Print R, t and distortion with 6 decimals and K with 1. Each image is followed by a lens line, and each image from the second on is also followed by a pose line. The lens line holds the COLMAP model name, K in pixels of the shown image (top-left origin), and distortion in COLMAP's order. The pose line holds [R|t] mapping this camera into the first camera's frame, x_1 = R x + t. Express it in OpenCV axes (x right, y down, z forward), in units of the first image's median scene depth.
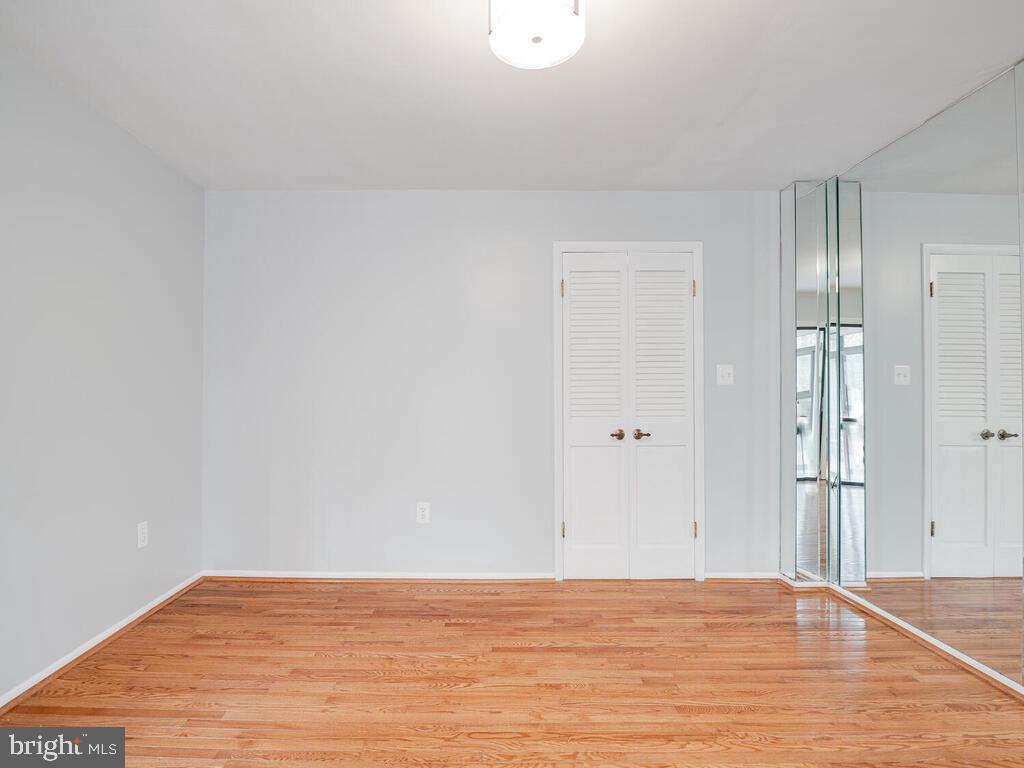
lens RADIAL K [[526.4, 0, 476.4], [0, 526.4, 385.0], [0, 0, 1]] dist [-0.021664, -0.003292]
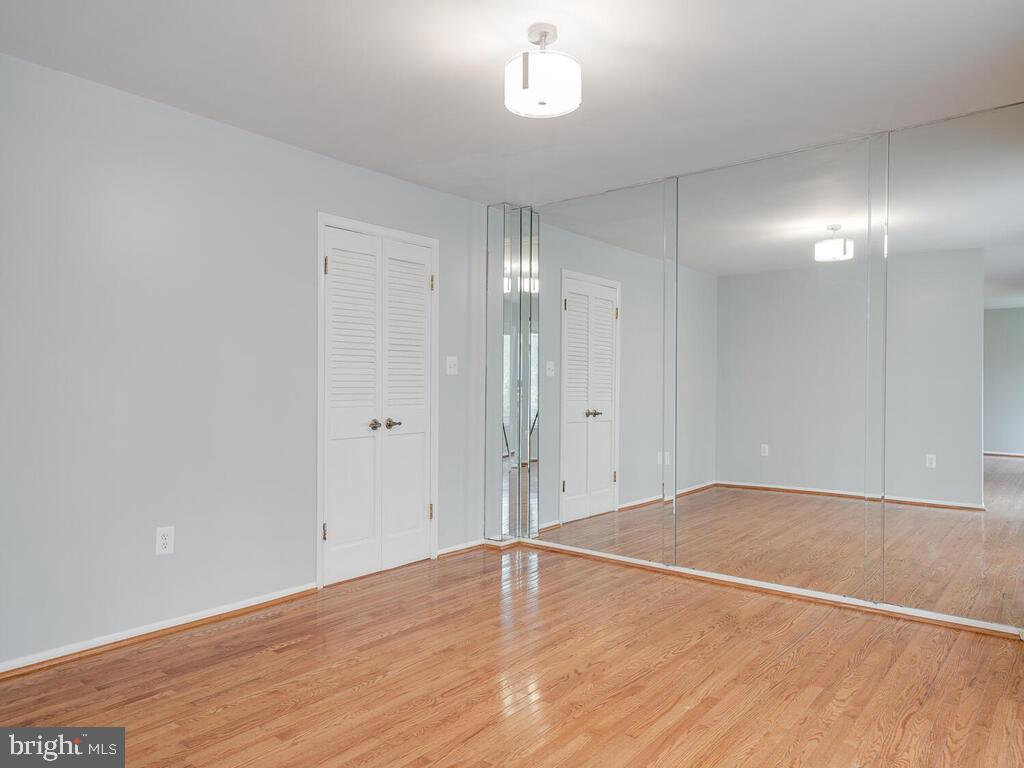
lens RADIAL K [[699.1, 0, 520.5], [0, 699.1, 385.1], [0, 0, 1]] dist [0.004201, 0.004183]
pose [[0.615290, 0.000783, 0.788301, -0.691602], [-0.016785, 0.999786, 0.012108, 0.001364], [-0.788123, -0.020681, 0.615171, -0.008744]]
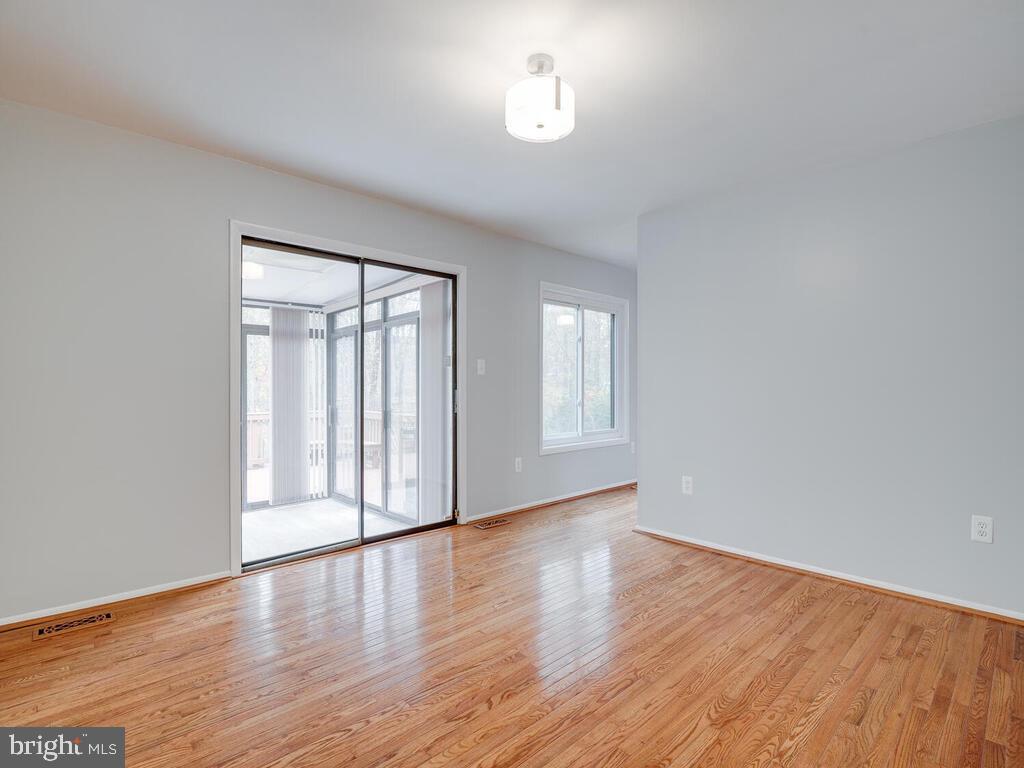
lens RADIAL K [[503.7, 0, 516.7], [0, 503.7, 386.5], [0, 0, 1]] dist [-0.020588, -0.003705]
pose [[-0.716310, 0.002614, -0.697777, 0.598696], [0.007061, 0.999969, -0.003503, 0.021579], [0.697747, -0.007436, -0.716306, 1.044463]]
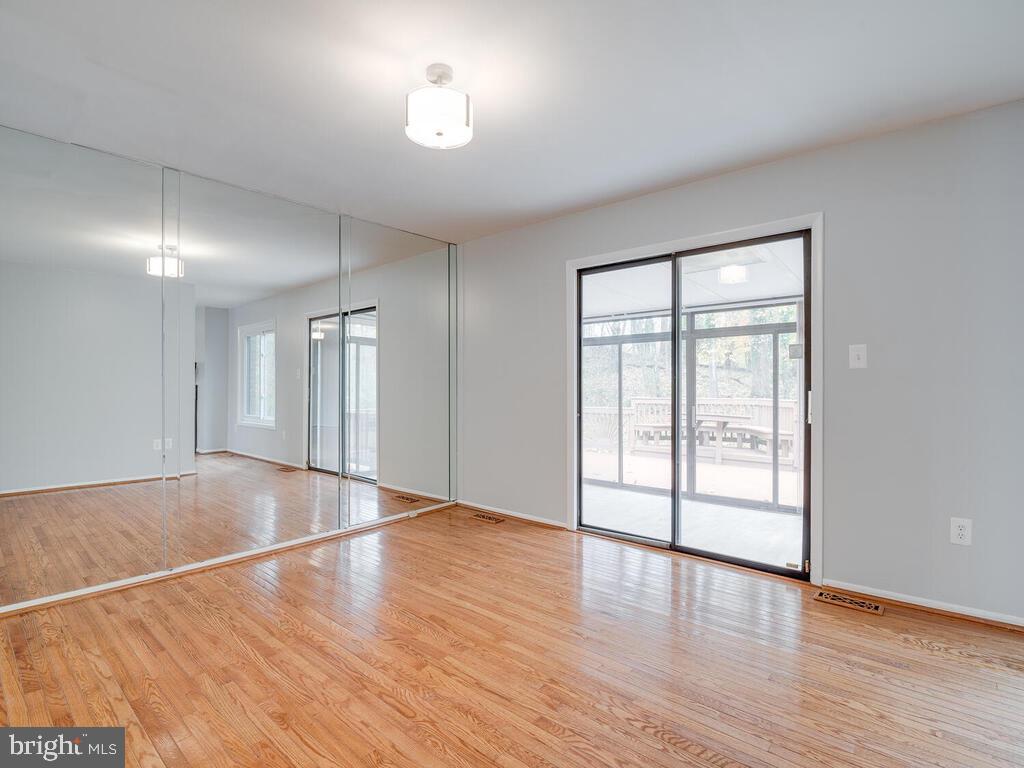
lens RADIAL K [[503.7, 0, 511.0], [0, 503.7, 381.6], [0, 0, 1]] dist [-0.020588, -0.003705]
pose [[-0.761868, 0.006709, 0.647697, -0.510159], [-0.004500, 0.999867, -0.015650, 0.024924], [-0.647716, -0.014838, -0.761737, 1.051139]]
